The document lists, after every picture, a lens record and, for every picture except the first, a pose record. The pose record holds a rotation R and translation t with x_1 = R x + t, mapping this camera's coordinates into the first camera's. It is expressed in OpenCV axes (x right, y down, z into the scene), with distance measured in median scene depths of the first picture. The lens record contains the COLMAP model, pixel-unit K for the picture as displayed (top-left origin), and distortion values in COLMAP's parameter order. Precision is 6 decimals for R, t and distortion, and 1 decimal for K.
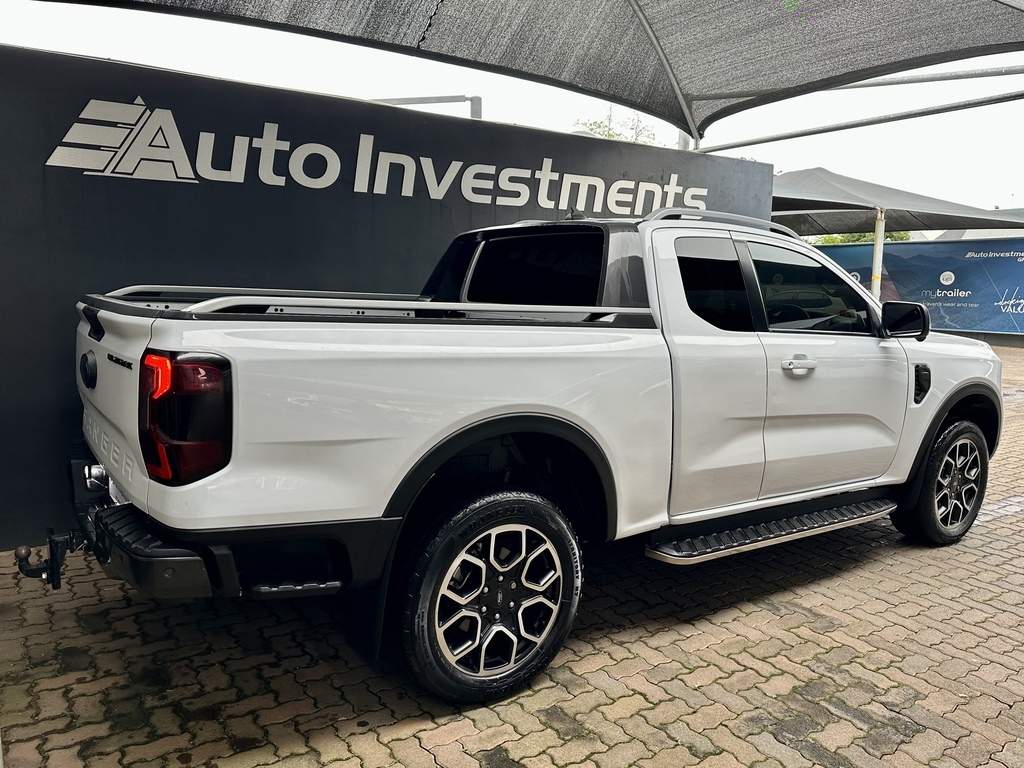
lens RADIAL K [[786.4, 0, 516.9], [0, 786.4, 385.1], [0, 0, 1]] dist [0.066328, -0.083569]
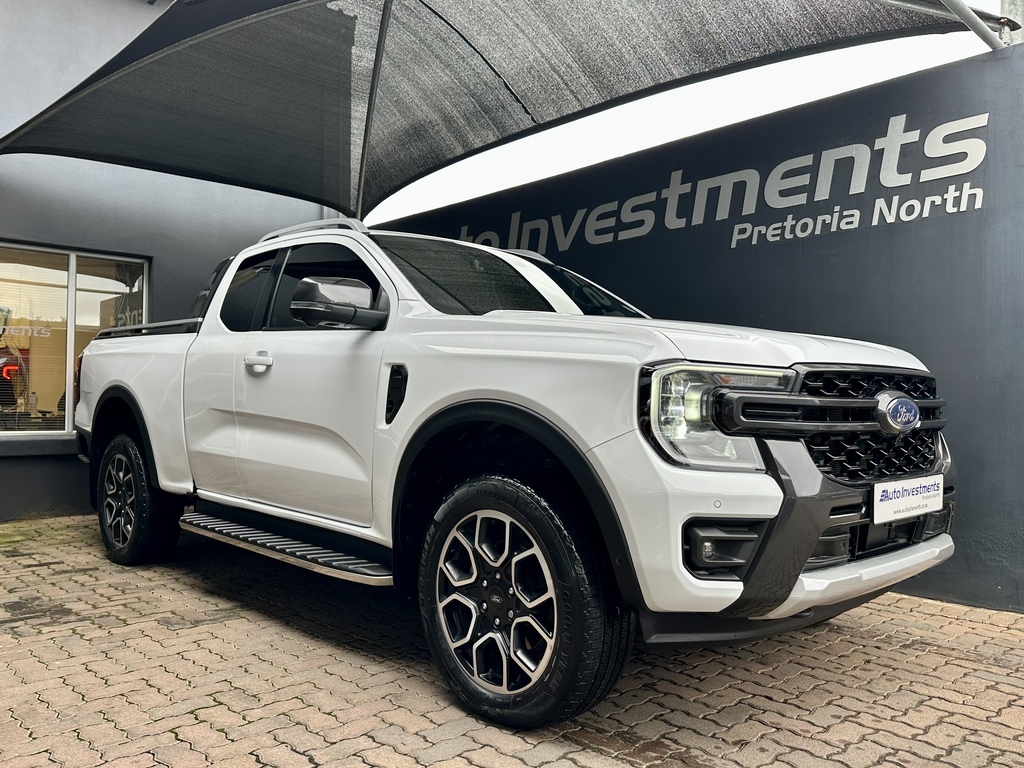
lens RADIAL K [[837.9, 0, 504.0], [0, 837.9, 386.0], [0, 0, 1]] dist [0.019302, -0.038655]
pose [[0.126786, -0.043449, -0.990978, 1.201178], [-0.134119, 0.989115, -0.060527, 0.021938], [0.982821, 0.140583, 0.119579, 1.012811]]
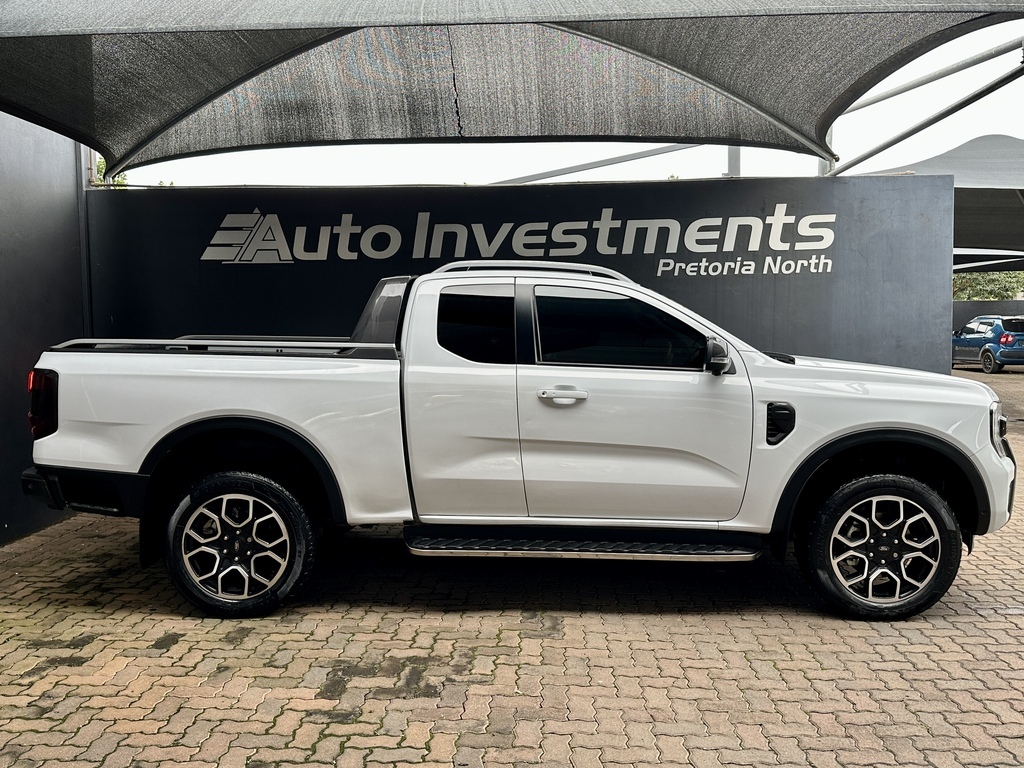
lens RADIAL K [[878.7, 0, 507.5], [0, 878.7, 387.2], [0, 0, 1]] dist [0.088635, -0.107961]
pose [[0.796126, 0.012830, -0.604994, 0.881991], [-0.053711, 0.997327, -0.049529, 0.023914], [0.602742, 0.071926, 0.794688, -0.002390]]
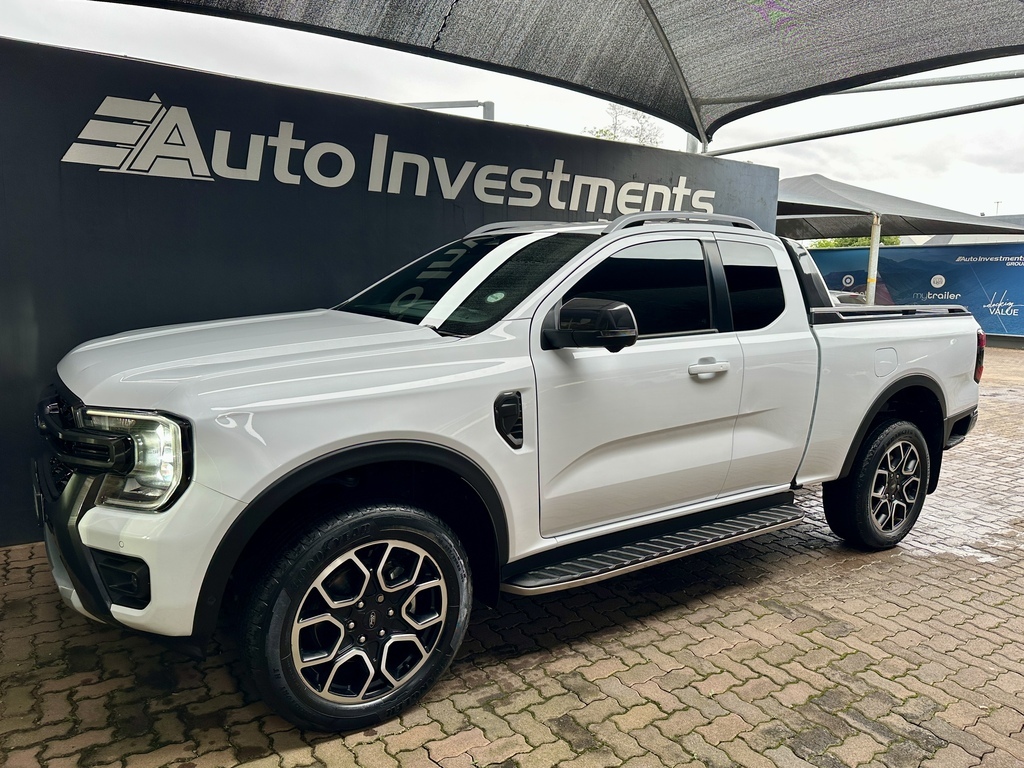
lens RADIAL K [[740.4, 0, 516.1], [0, 740.4, 389.6], [0, 0, 1]] dist [0.041851, -0.042458]
pose [[0.999909, 0.008299, -0.010639, -0.005350], [-0.008152, 0.999872, 0.013792, -0.005921], [0.010752, -0.013704, 0.999848, 0.055787]]
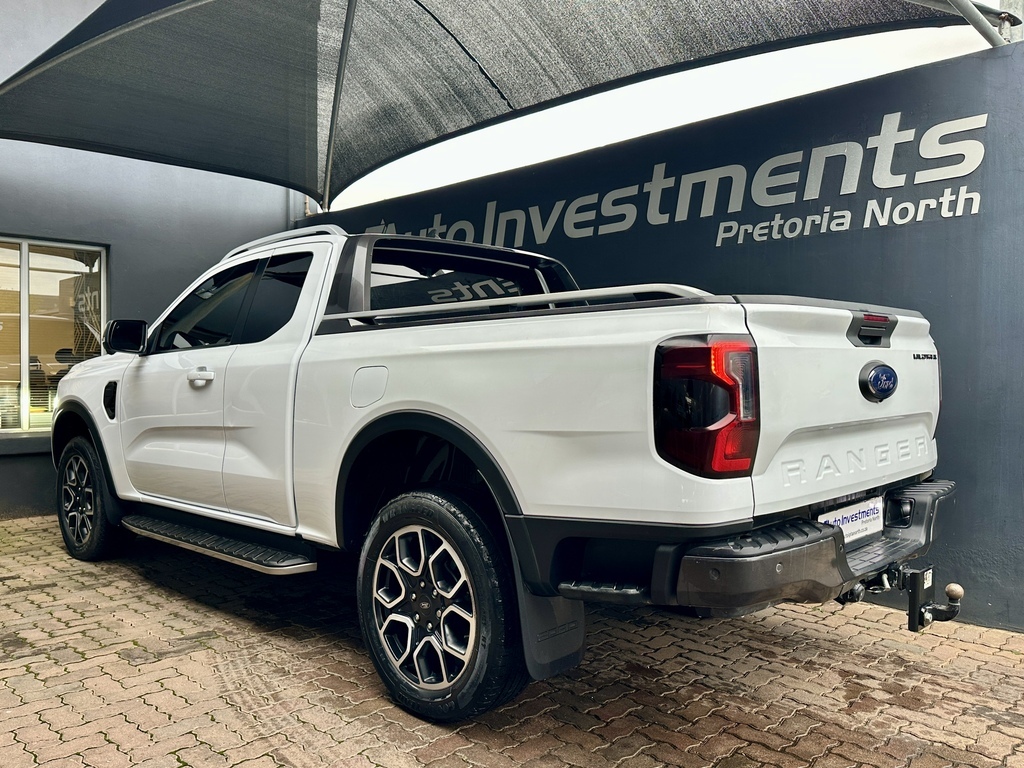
lens RADIAL K [[837.9, 0, 501.8], [0, 837.9, 384.6], [0, 0, 1]] dist [0.019302, -0.038655]
pose [[0.158965, -0.008141, -0.987251, 1.157936], [-0.129002, 0.991222, -0.028946, -0.026405], [0.978820, 0.131959, 0.156519, 1.002930]]
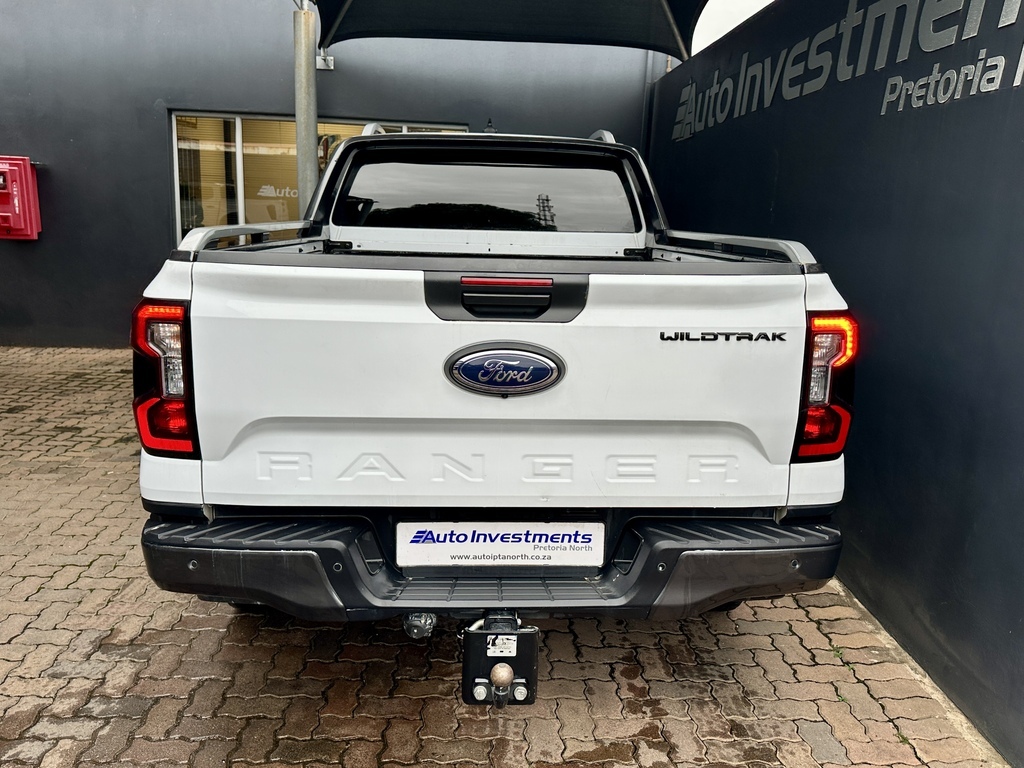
lens RADIAL K [[837.9, 0, 502.8], [0, 837.9, 376.6], [0, 0, 1]] dist [0.019302, -0.038655]
pose [[-0.553086, 0.134060, -0.822268, 0.957255], [-0.155039, 0.953166, 0.259686, -0.192026], [0.818572, 0.271112, -0.506398, 1.590683]]
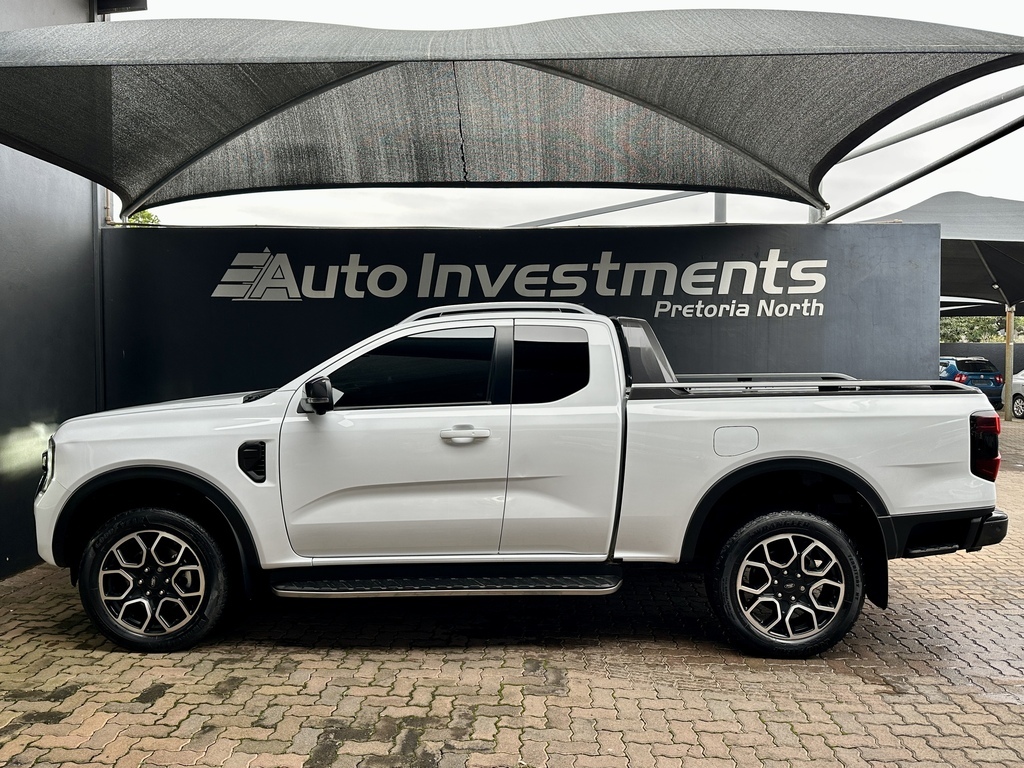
lens RADIAL K [[786.4, 0, 509.4], [0, 786.4, 389.9], [0, 0, 1]] dist [0.066328, -0.083569]
pose [[0.800739, 0.002216, -0.599010, 0.793575], [-0.063550, 0.994664, -0.081272, 0.001229], [0.595633, 0.103145, 0.796607, 0.095727]]
